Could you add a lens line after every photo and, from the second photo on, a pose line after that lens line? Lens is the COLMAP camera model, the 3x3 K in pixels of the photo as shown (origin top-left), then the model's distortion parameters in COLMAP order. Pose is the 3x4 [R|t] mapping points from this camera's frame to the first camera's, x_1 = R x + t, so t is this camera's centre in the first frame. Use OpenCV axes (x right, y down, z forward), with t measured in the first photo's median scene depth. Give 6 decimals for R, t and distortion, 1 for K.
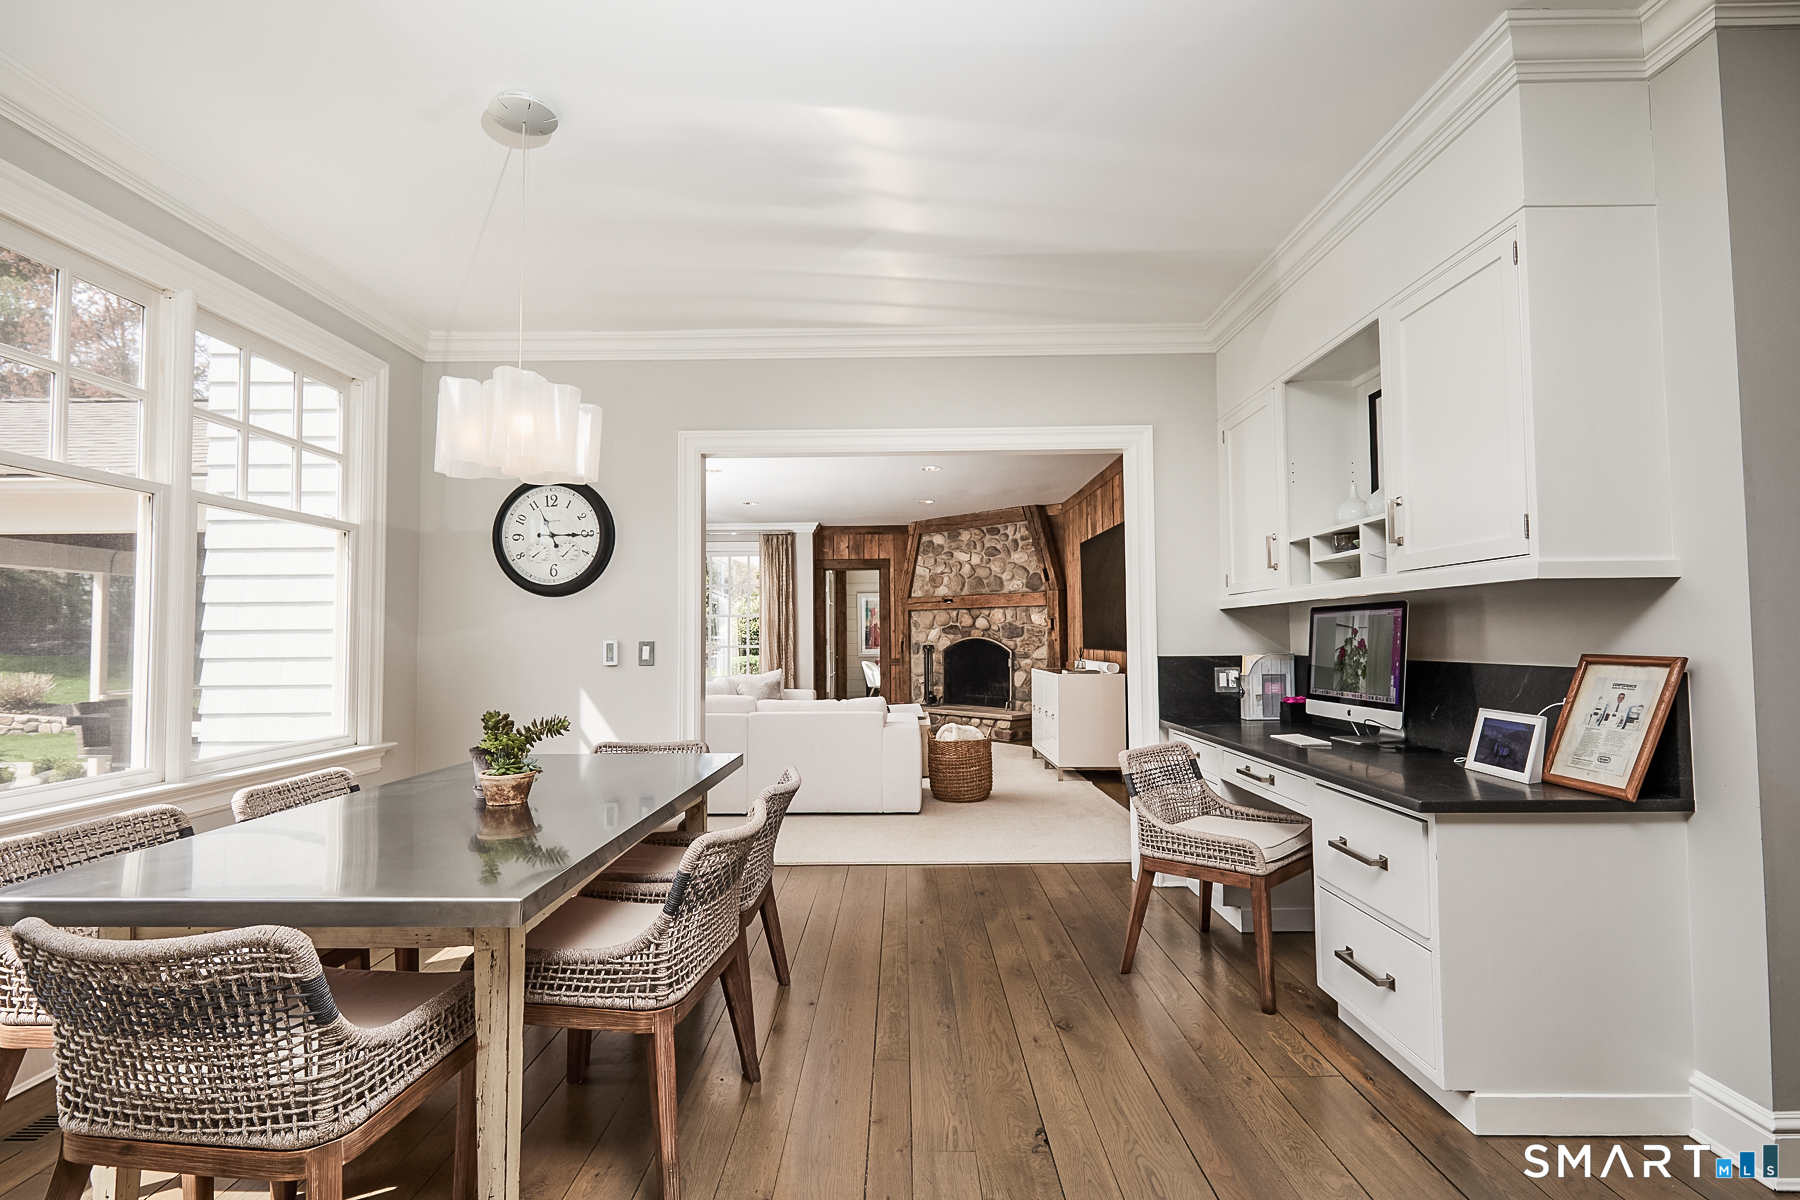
lens RADIAL K [[820.2, 0, 900.2], [0, 820.2, 603.1], [0, 0, 1]] dist [0.000199, 0.000367]
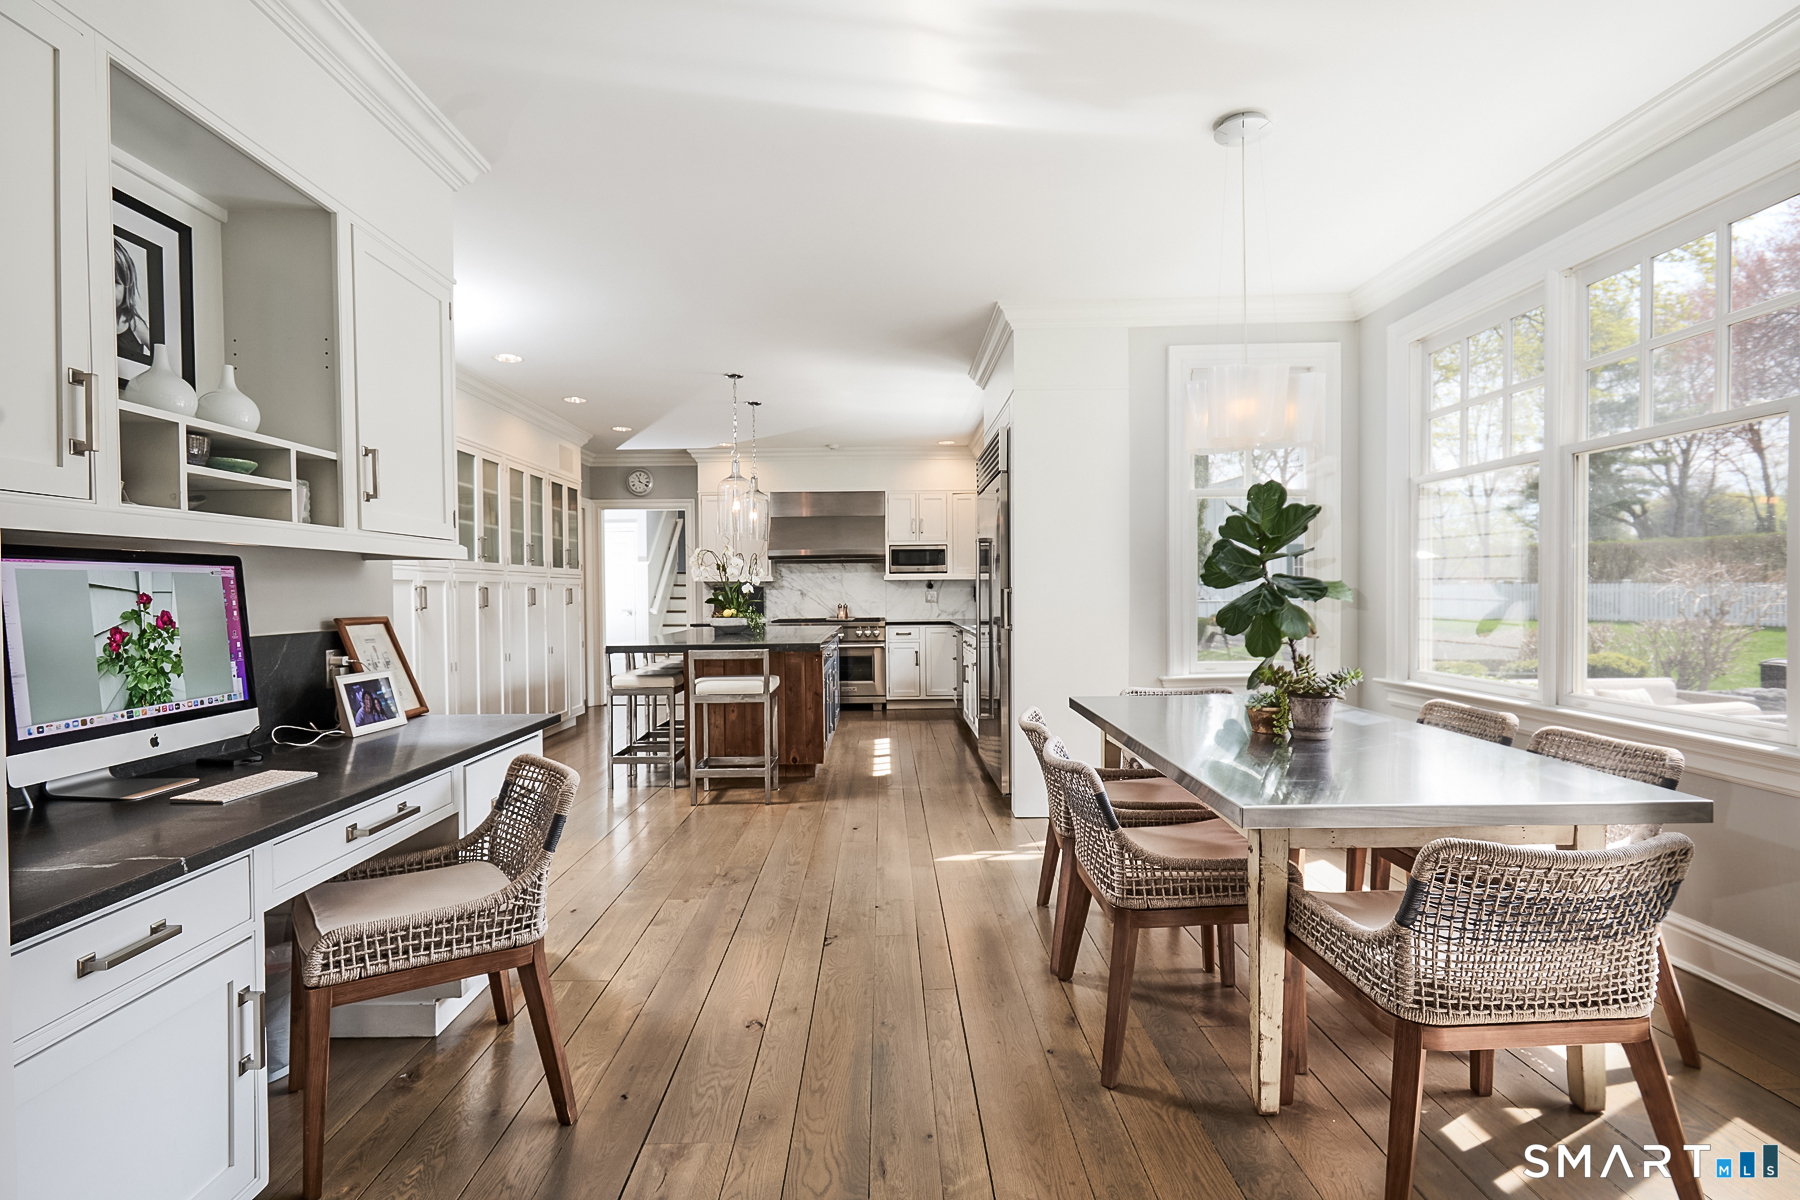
lens RADIAL K [[919.3, 0, 887.4], [0, 919.3, 599.0], [0, 0, 1]] dist [-0.001572, -0.000014]
pose [[-0.999749, 0.019470, -0.011044, 0.045724], [0.019816, 0.999288, -0.032115, 0.066265], [0.010411, -0.032325, -0.999423, 1.663689]]
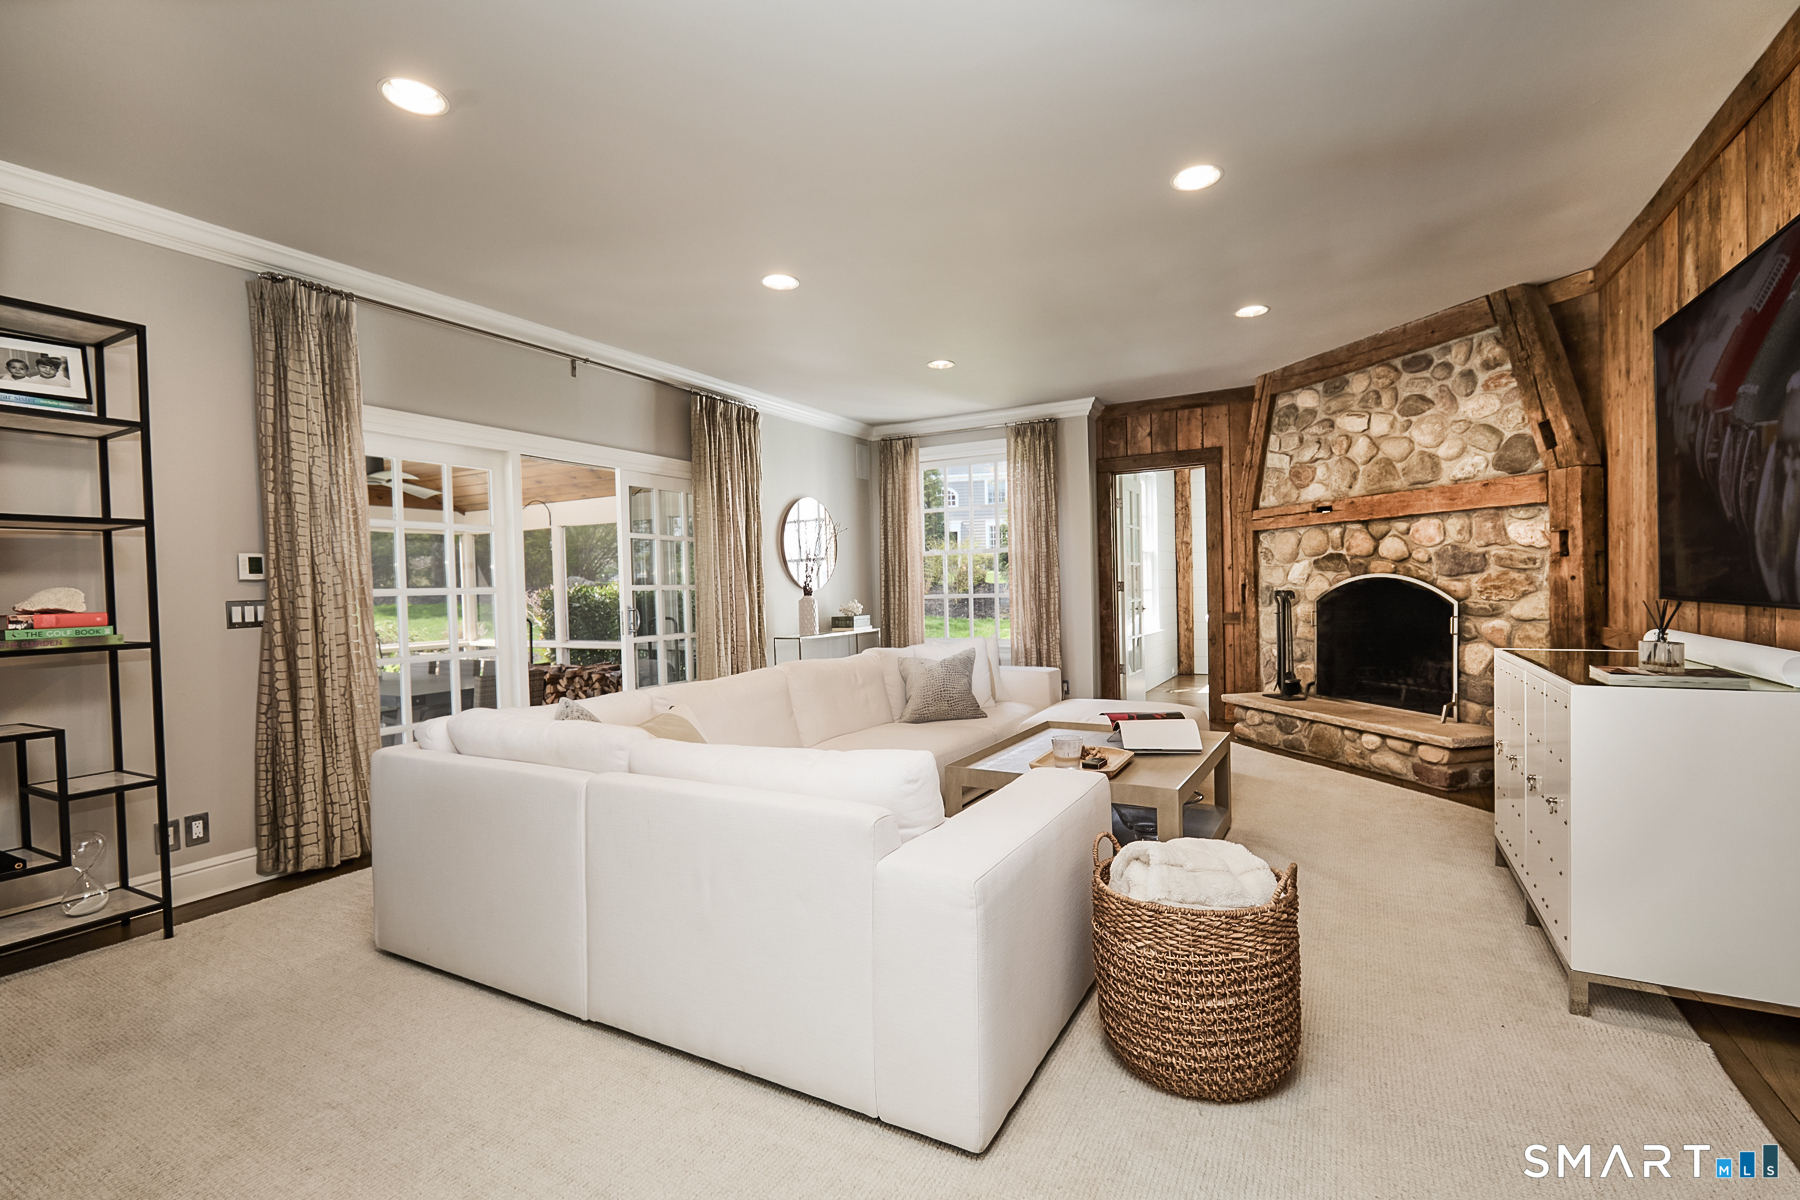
lens RADIAL K [[820.2, 0, 895.8], [0, 820.2, 605.4], [0, 0, 1]] dist [0.000199, 0.000367]
pose [[0.874535, -0.002517, -0.484956, 0.076021], [0.039001, 0.997113, 0.065156, 0.014673], [0.483391, -0.075895, 0.872108, 0.390313]]
